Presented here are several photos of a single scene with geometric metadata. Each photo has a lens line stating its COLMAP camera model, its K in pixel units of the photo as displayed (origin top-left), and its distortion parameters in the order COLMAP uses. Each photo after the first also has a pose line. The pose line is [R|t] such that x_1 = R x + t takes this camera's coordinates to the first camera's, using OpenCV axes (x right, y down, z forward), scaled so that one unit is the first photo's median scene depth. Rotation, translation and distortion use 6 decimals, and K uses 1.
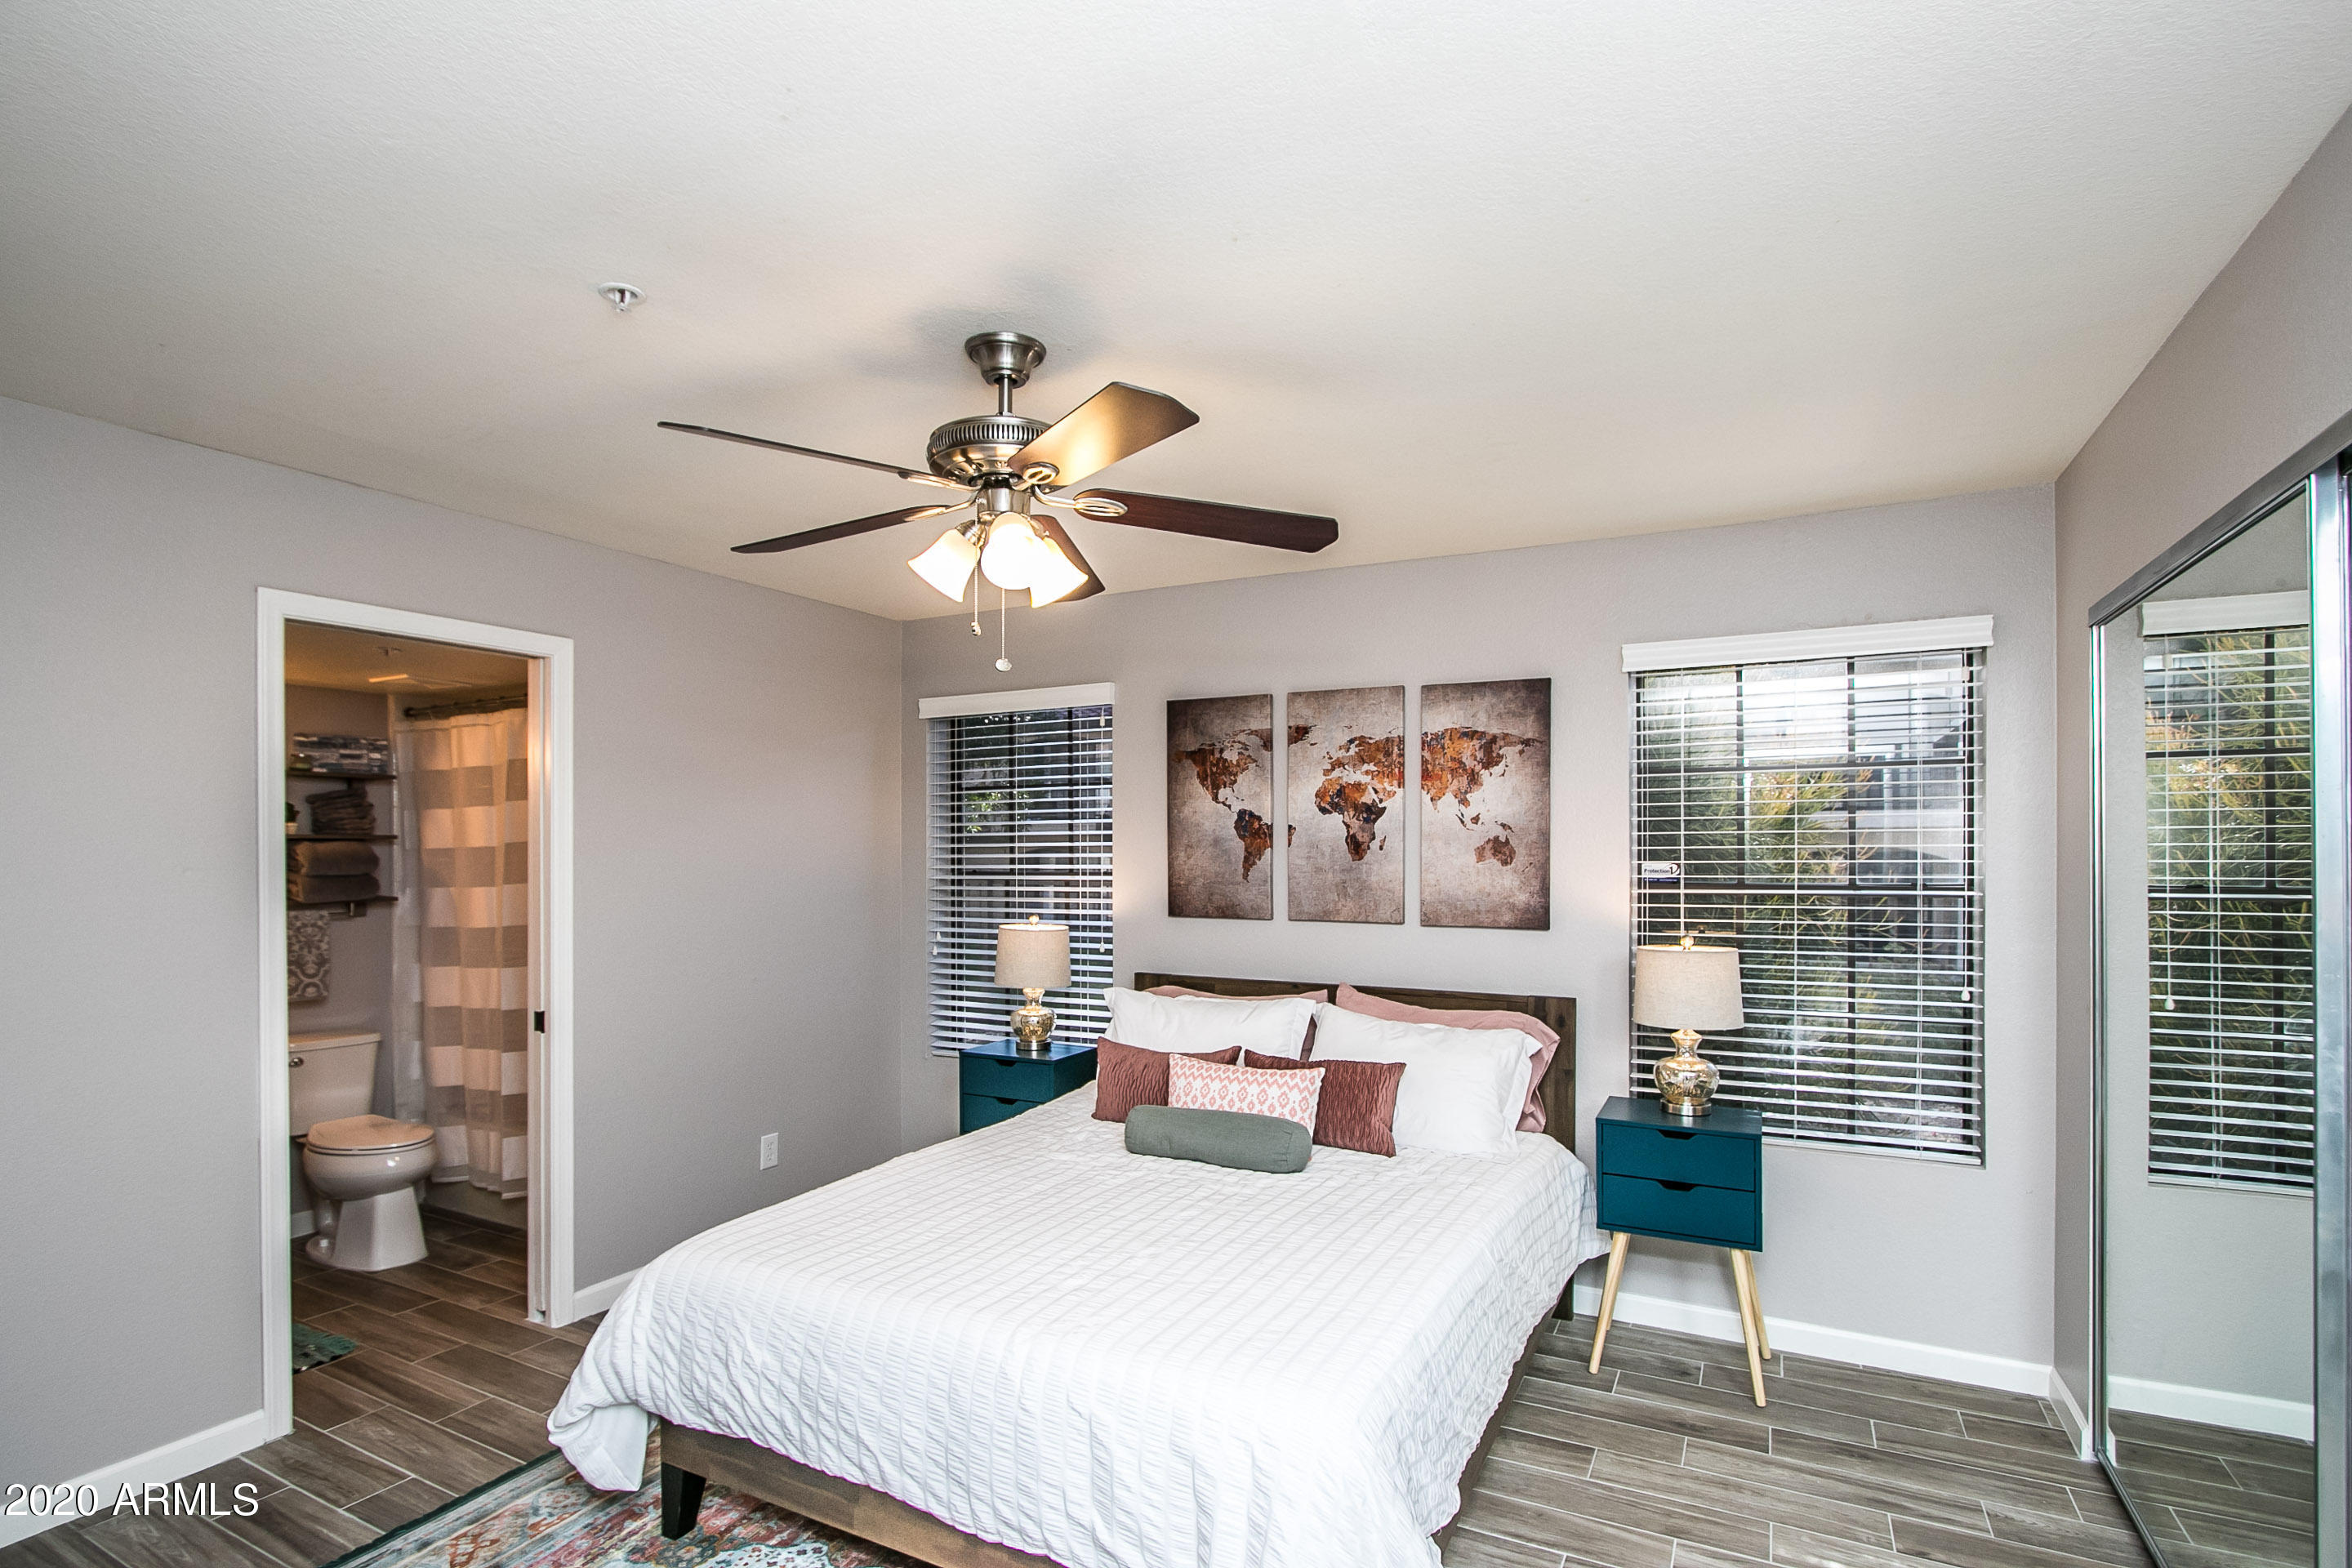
lens RADIAL K [[1142.0, 0, 1153.5], [0, 1142.0, 829.0], [0, 0, 1]] dist [-0.023253, 0.000126]
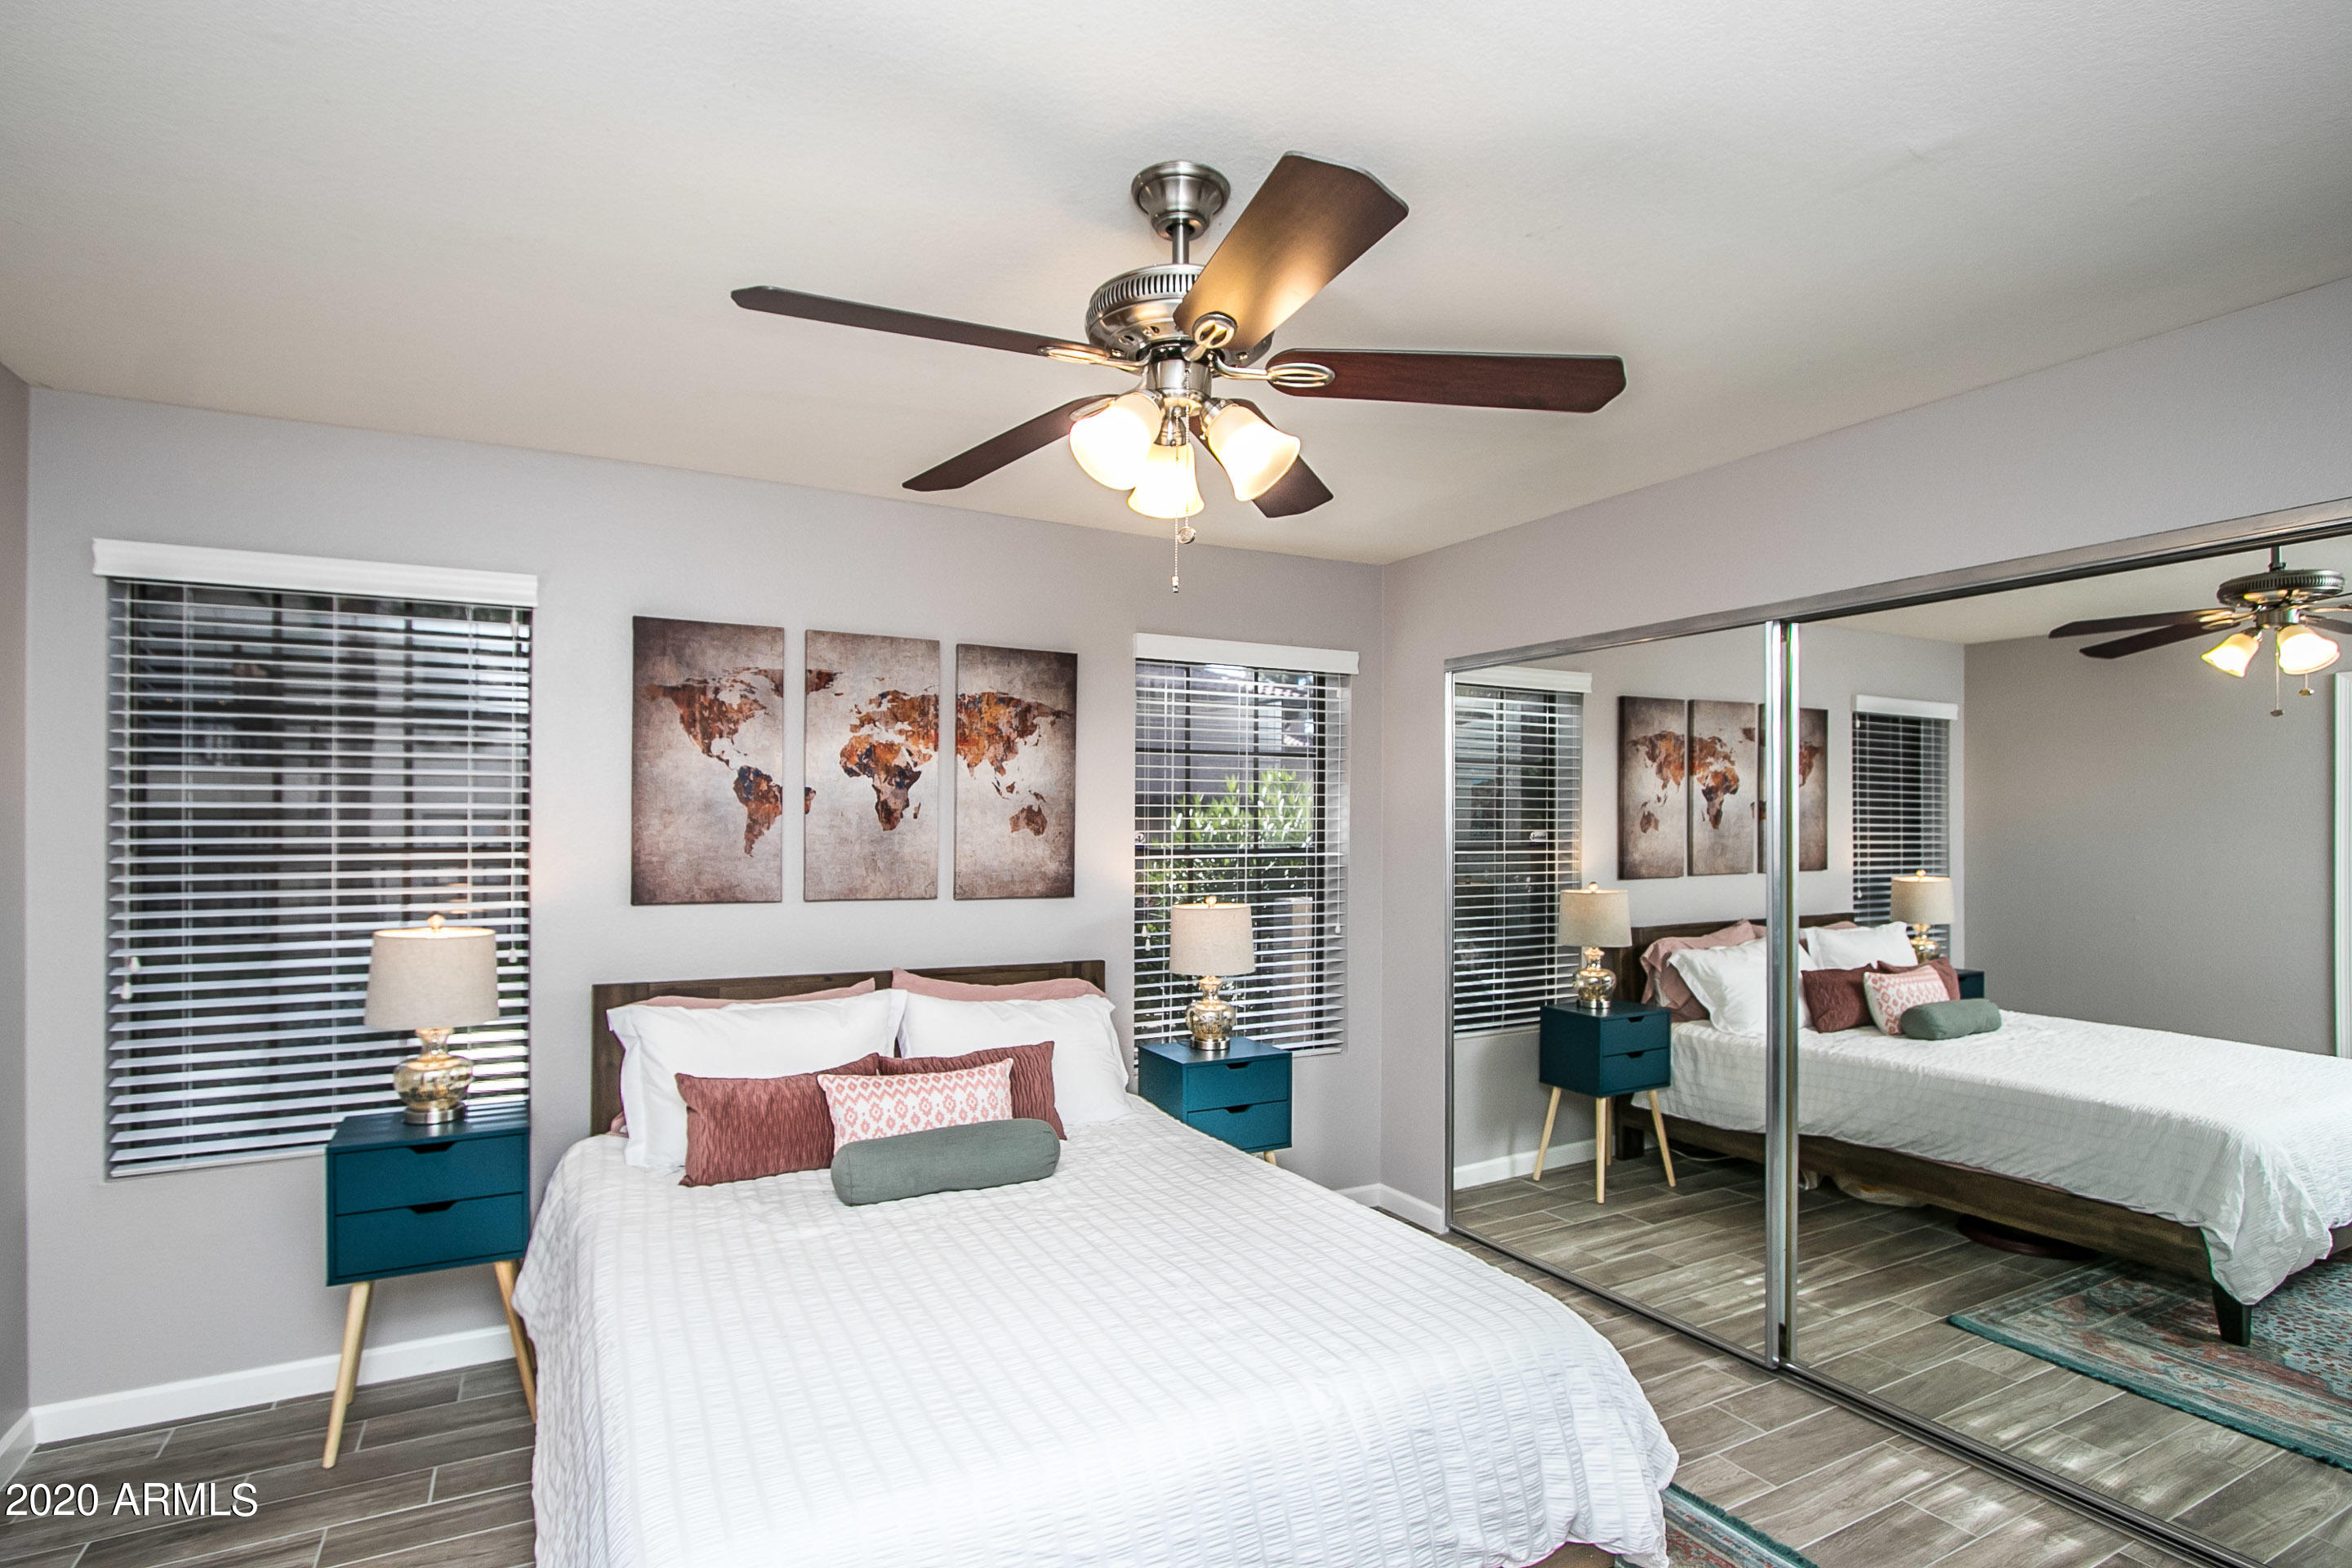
lens RADIAL K [[1185.9, 0, 1121.5], [0, 1185.9, 811.5], [0, 0, 1]] dist [-0.024933, 0.000080]
pose [[0.563543, 0.012956, 0.825985, -0.485928], [-0.021082, 0.999777, -0.001299, 0.010589], [-0.825817, -0.016681, 0.563691, 0.331684]]
